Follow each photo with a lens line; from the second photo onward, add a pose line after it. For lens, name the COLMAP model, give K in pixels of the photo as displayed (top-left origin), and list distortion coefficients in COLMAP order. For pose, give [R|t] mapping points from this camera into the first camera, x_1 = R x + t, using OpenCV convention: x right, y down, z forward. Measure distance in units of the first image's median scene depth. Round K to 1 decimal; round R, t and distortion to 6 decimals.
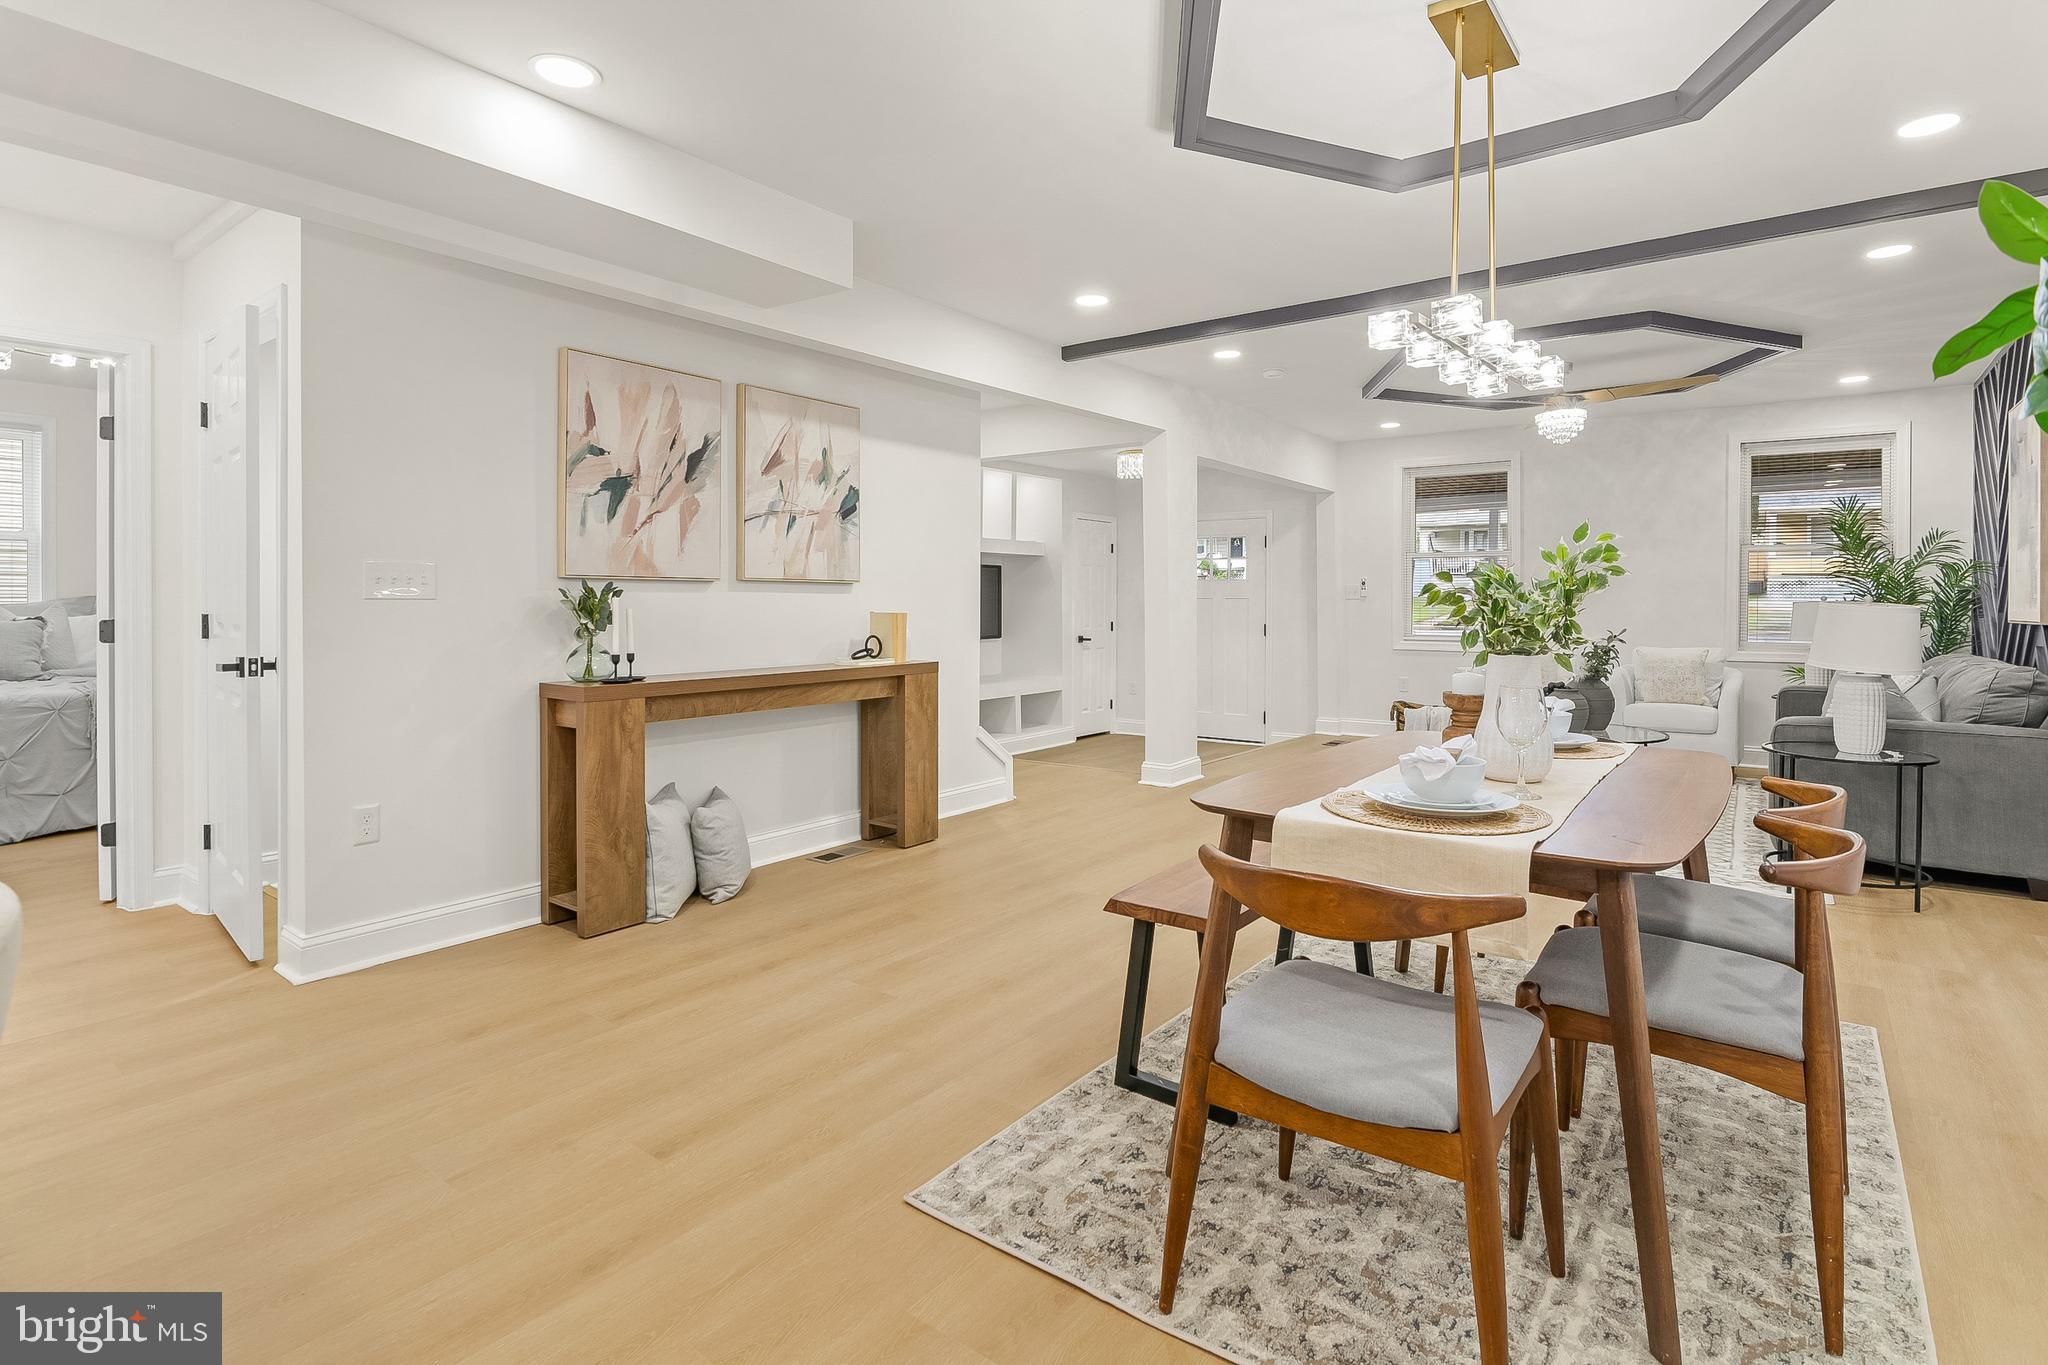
lens RADIAL K [[1019.9, 0, 1025.0], [0, 1019.9, 611.4], [0, 0, 1]] dist [-0.013275, -0.001849]
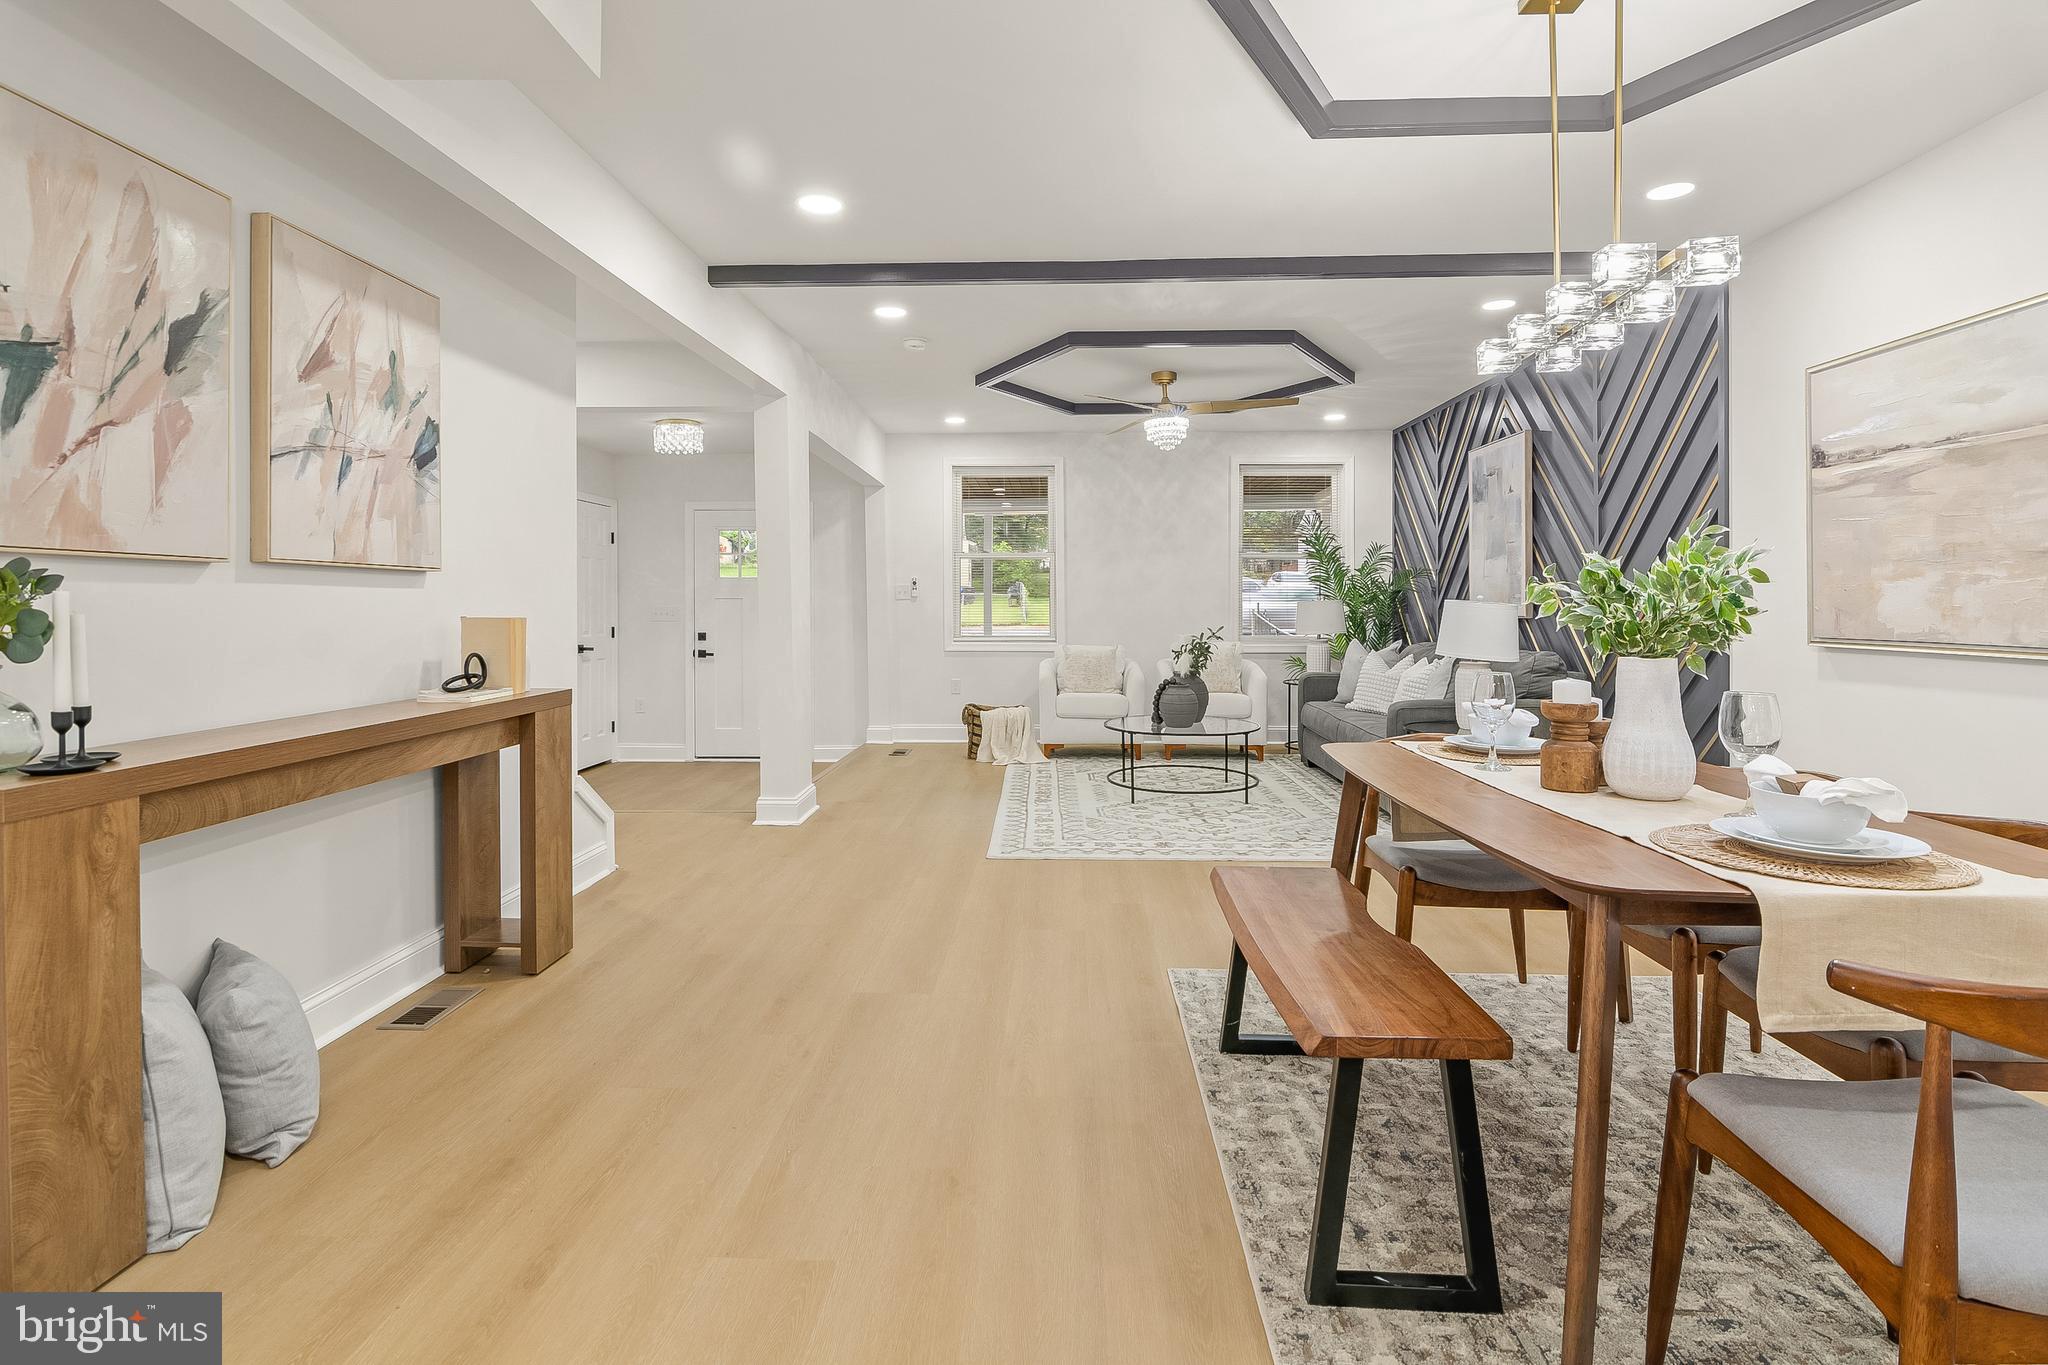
lens RADIAL K [[1019.9, 0, 1024.6], [0, 1019.9, 609.3], [0, 0, 1]] dist [-0.013275, -0.001849]
pose [[0.821770, -0.004859, 0.569798, -0.264050], [0.006582, 0.999978, -0.000966, -0.001657], [-0.569781, 0.004545, 0.821784, 0.318587]]
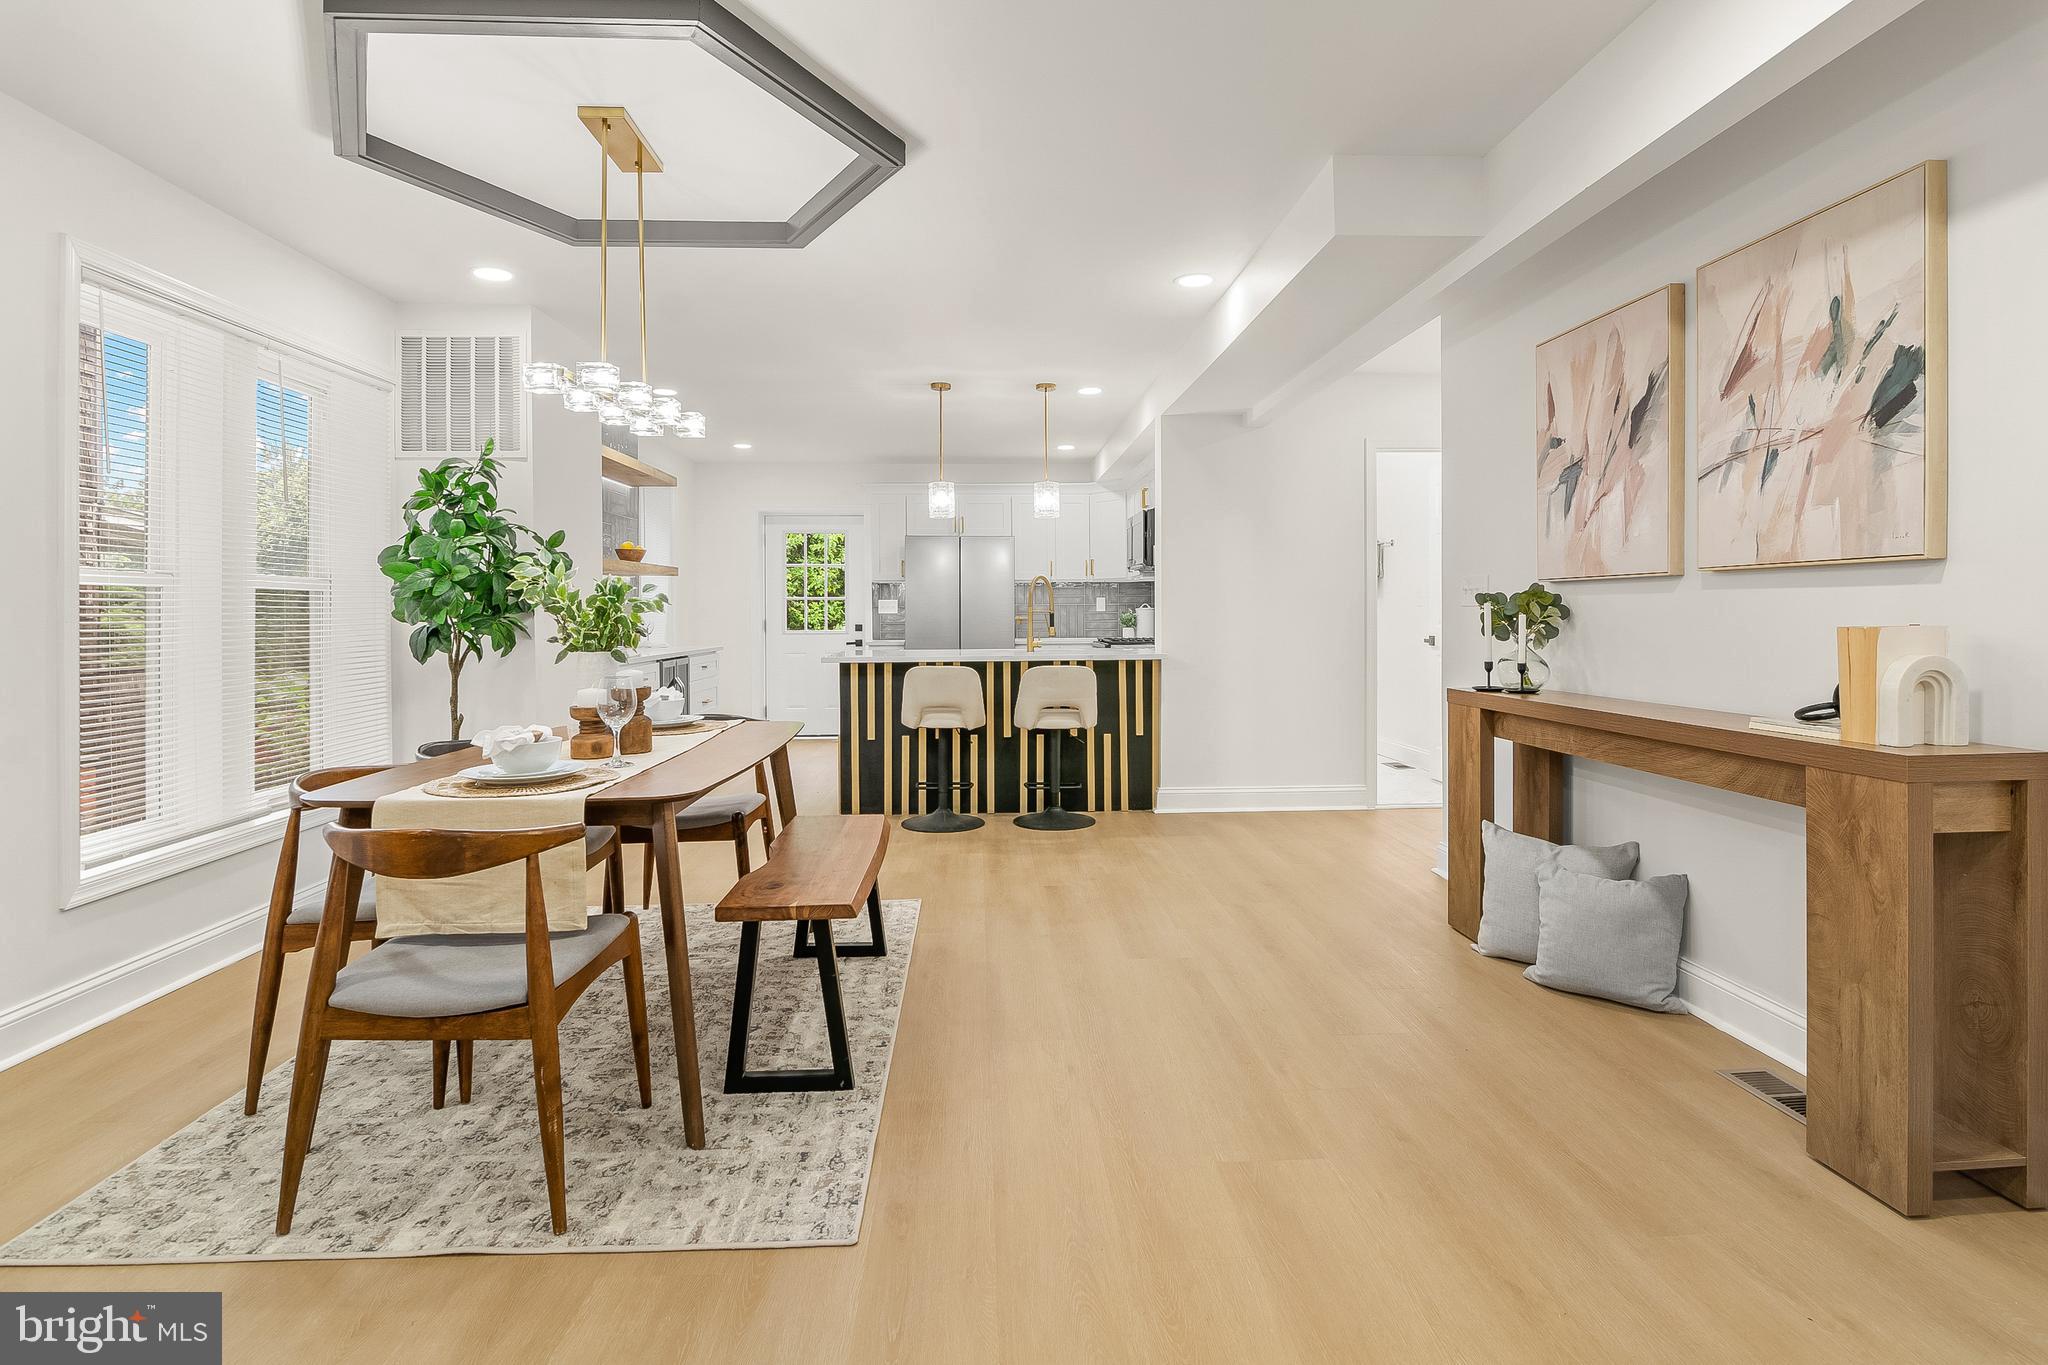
lens RADIAL K [[1019.9, 0, 1017.1], [0, 1019.9, 616.1], [0, 0, 1]] dist [-0.013275, -0.001849]
pose [[-0.771430, 0.004162, -0.636301, 0.492414], [-0.000800, 0.999971, 0.007512, -0.007106], [0.636314, 0.006304, -0.771404, 1.281033]]
